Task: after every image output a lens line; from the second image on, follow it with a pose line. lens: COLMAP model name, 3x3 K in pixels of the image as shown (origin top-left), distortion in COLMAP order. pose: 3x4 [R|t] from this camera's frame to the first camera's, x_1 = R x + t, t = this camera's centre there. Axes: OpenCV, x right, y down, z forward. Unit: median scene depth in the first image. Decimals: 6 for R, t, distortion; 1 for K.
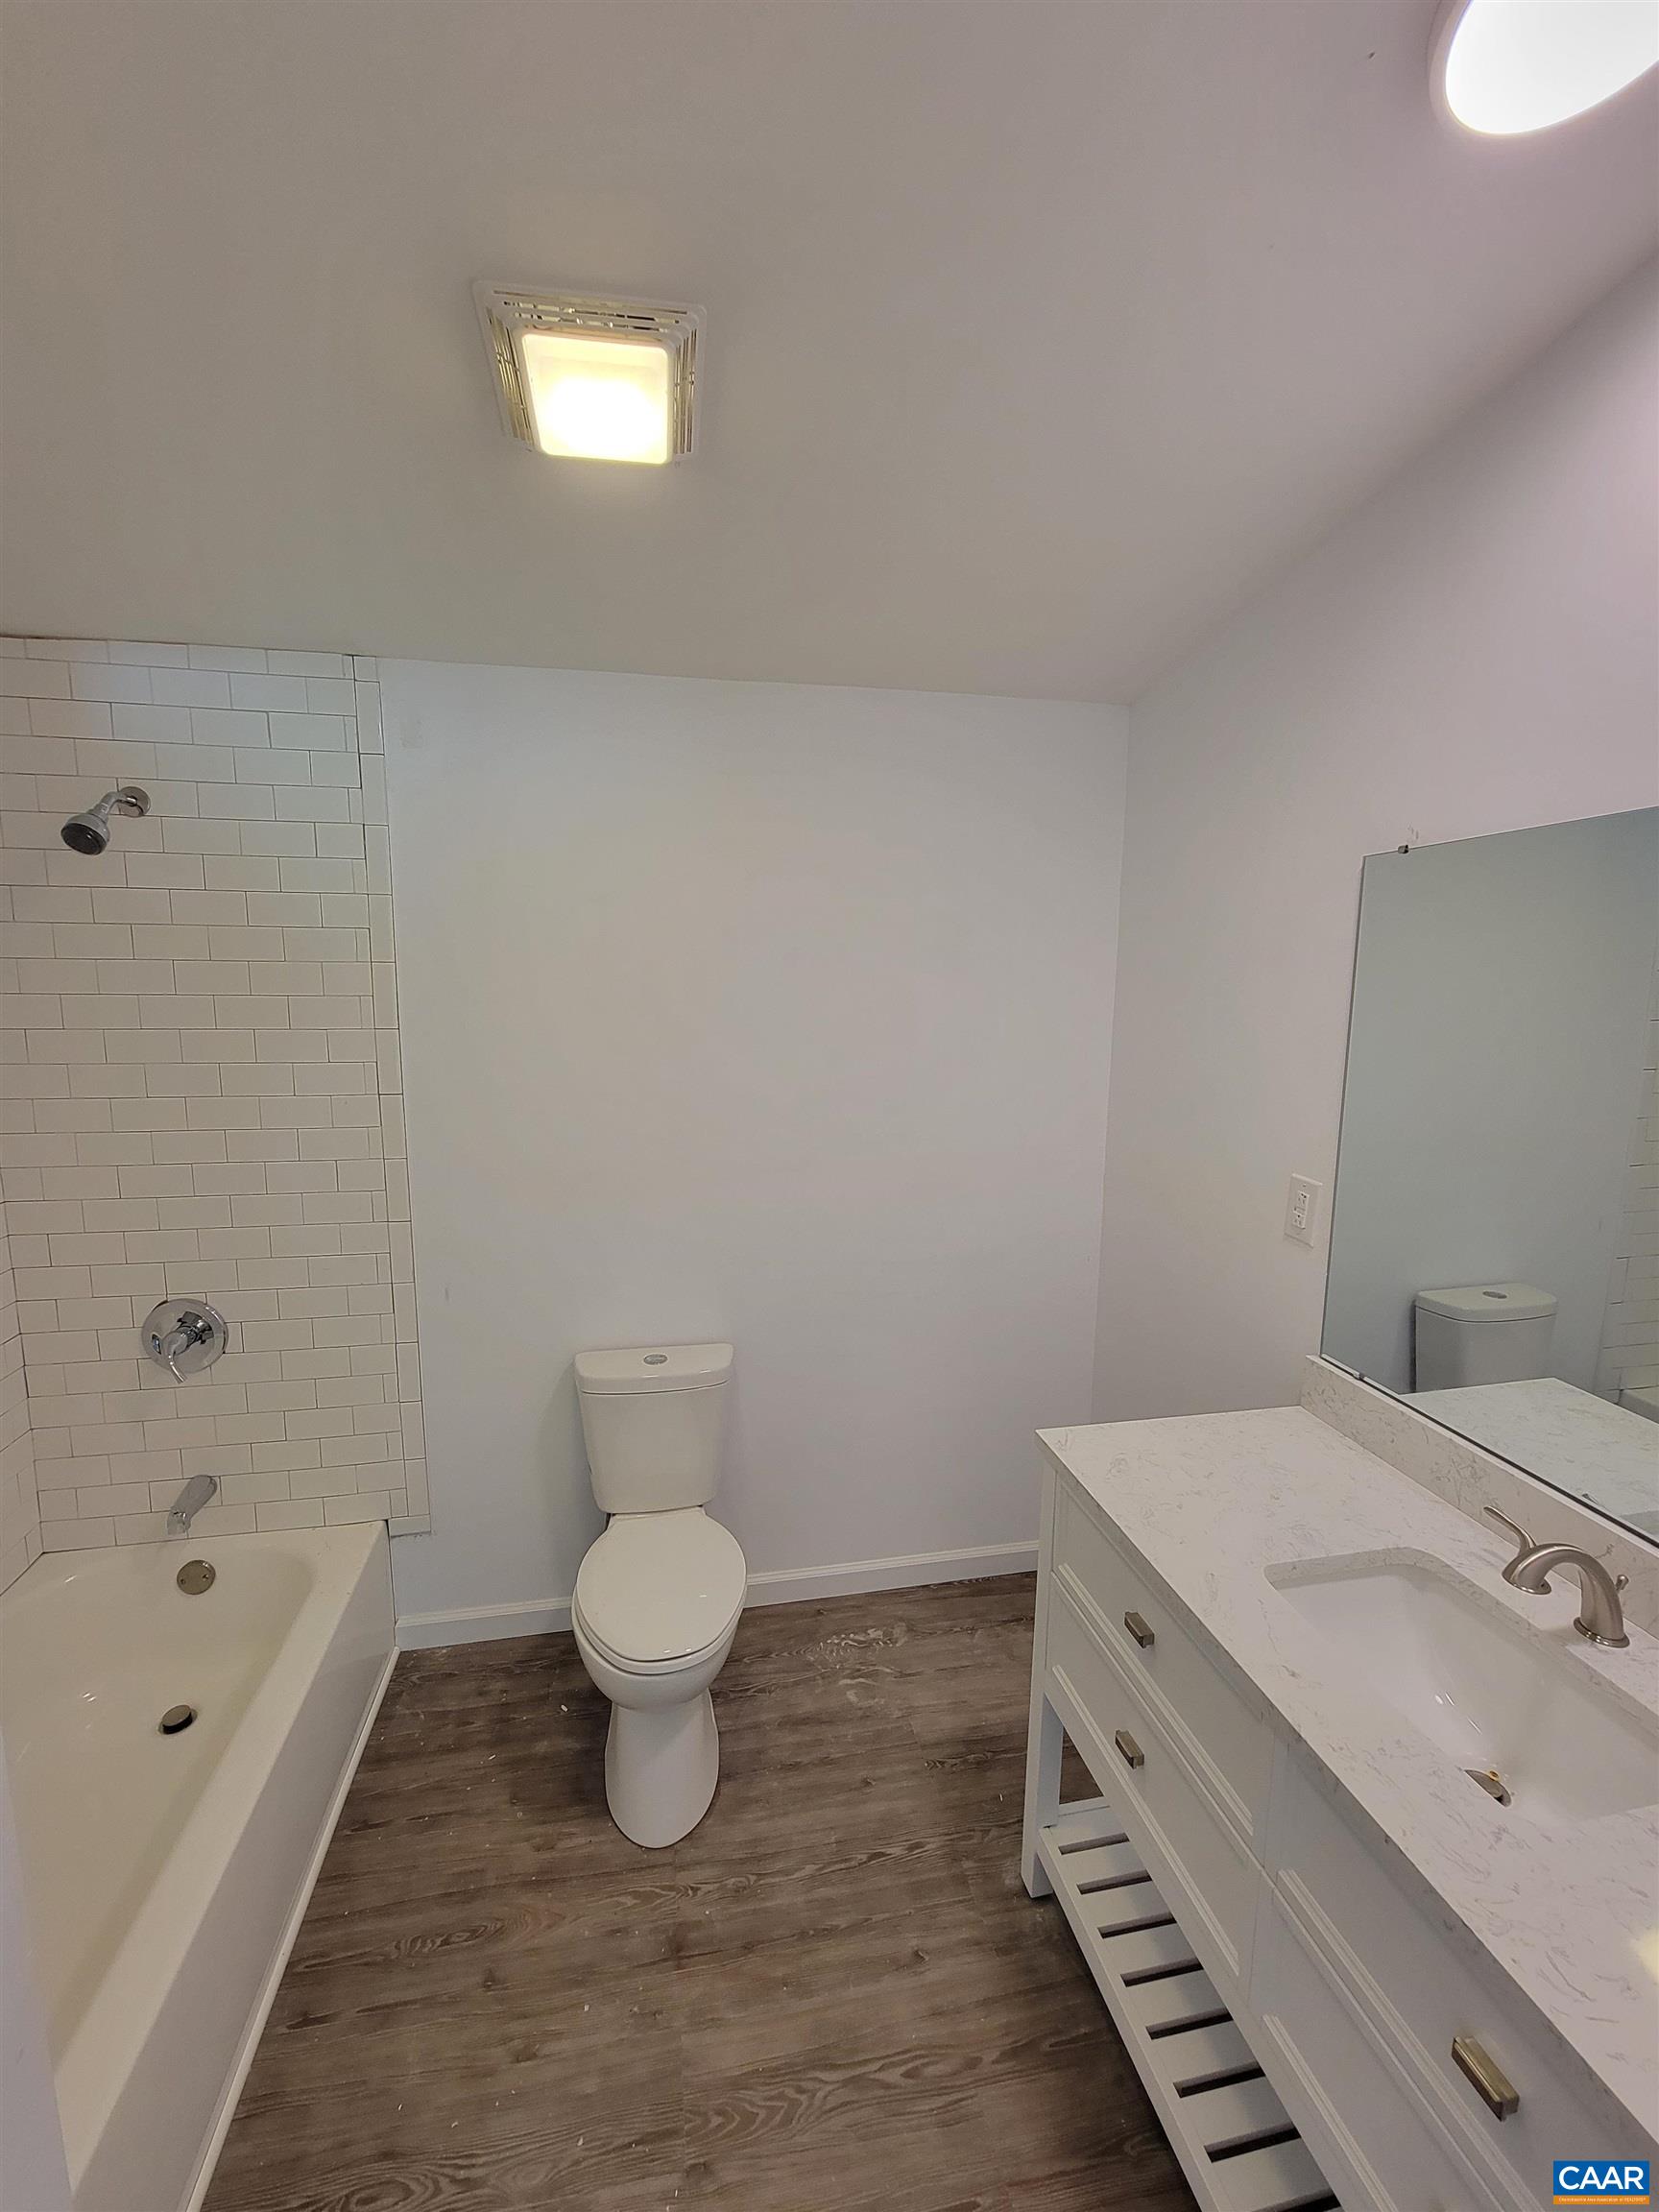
lens RADIAL K [[903.8, 0, 817.7], [0, 903.8, 1093.6], [0, 0, 1]] dist [-0.008298, -0.000609]
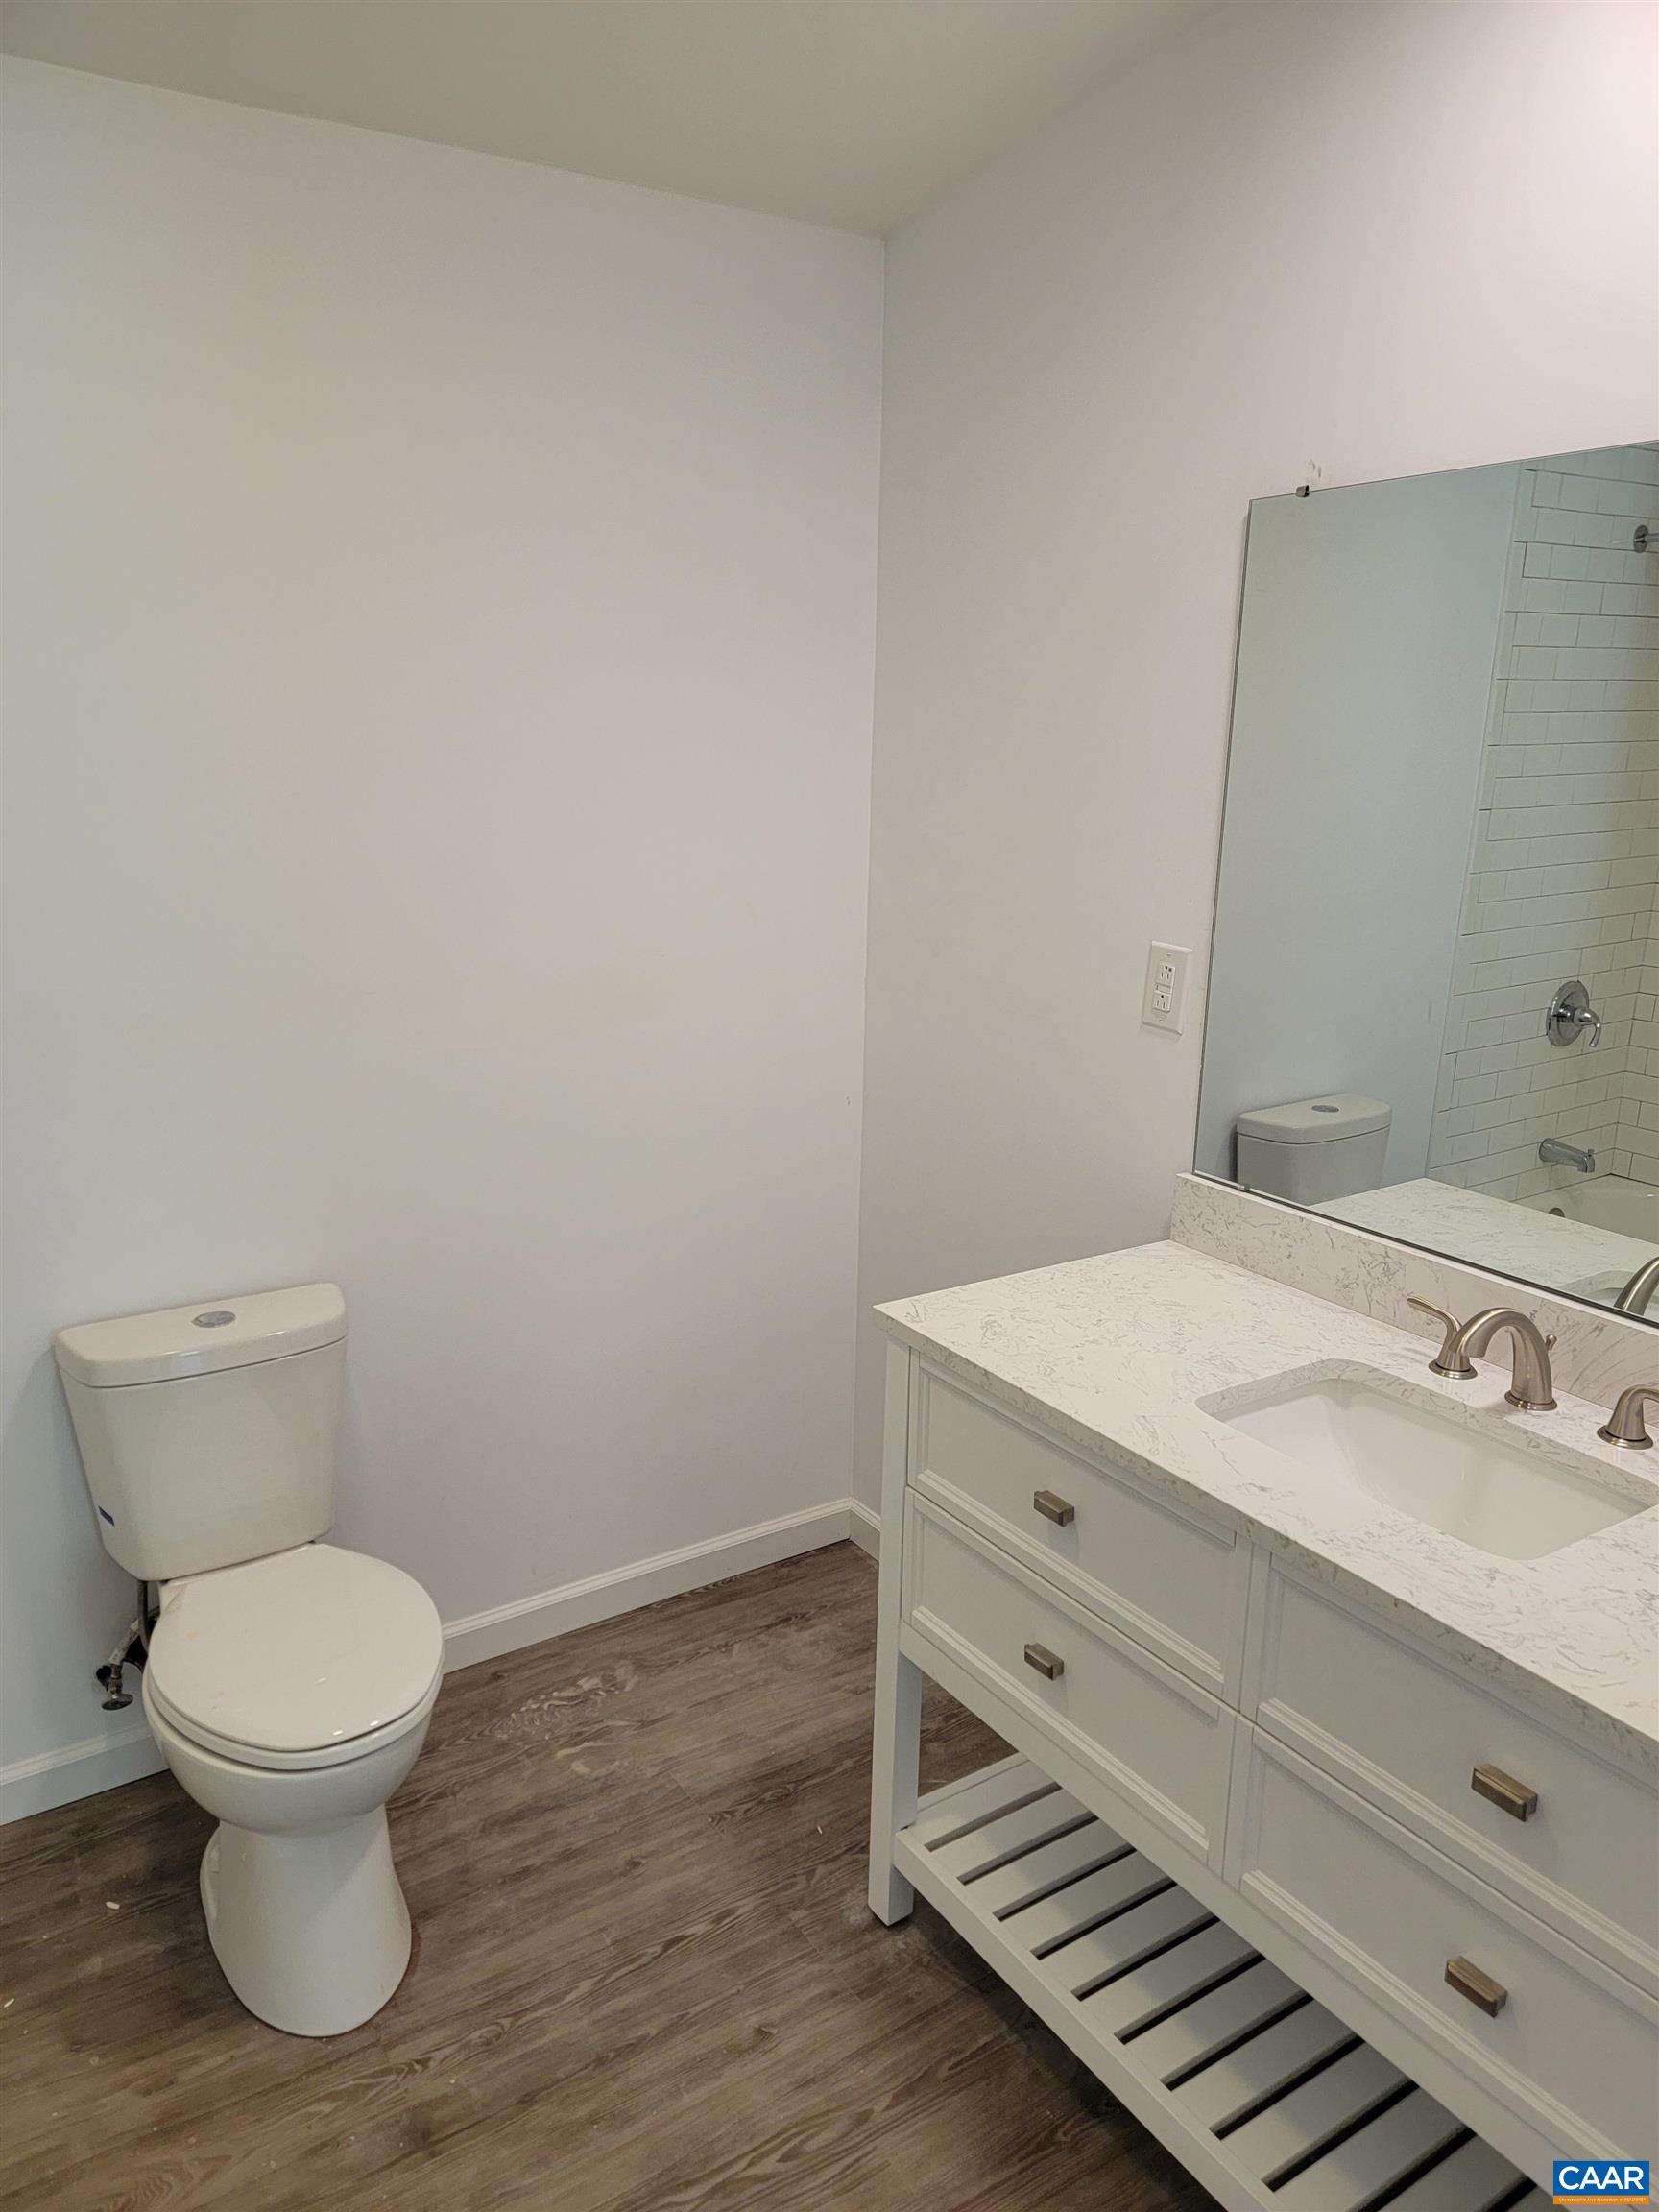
lens RADIAL K [[1539.2, 0, 817.8], [0, 1539.2, 1103.9], [0, 0, 1]] dist [0.072088, -0.059896]
pose [[0.925412, -0.085812, 0.369120, -0.233845], [0.039410, 0.990536, 0.131473, 0.046389], [-0.376909, -0.107120, 0.920035, -0.099136]]
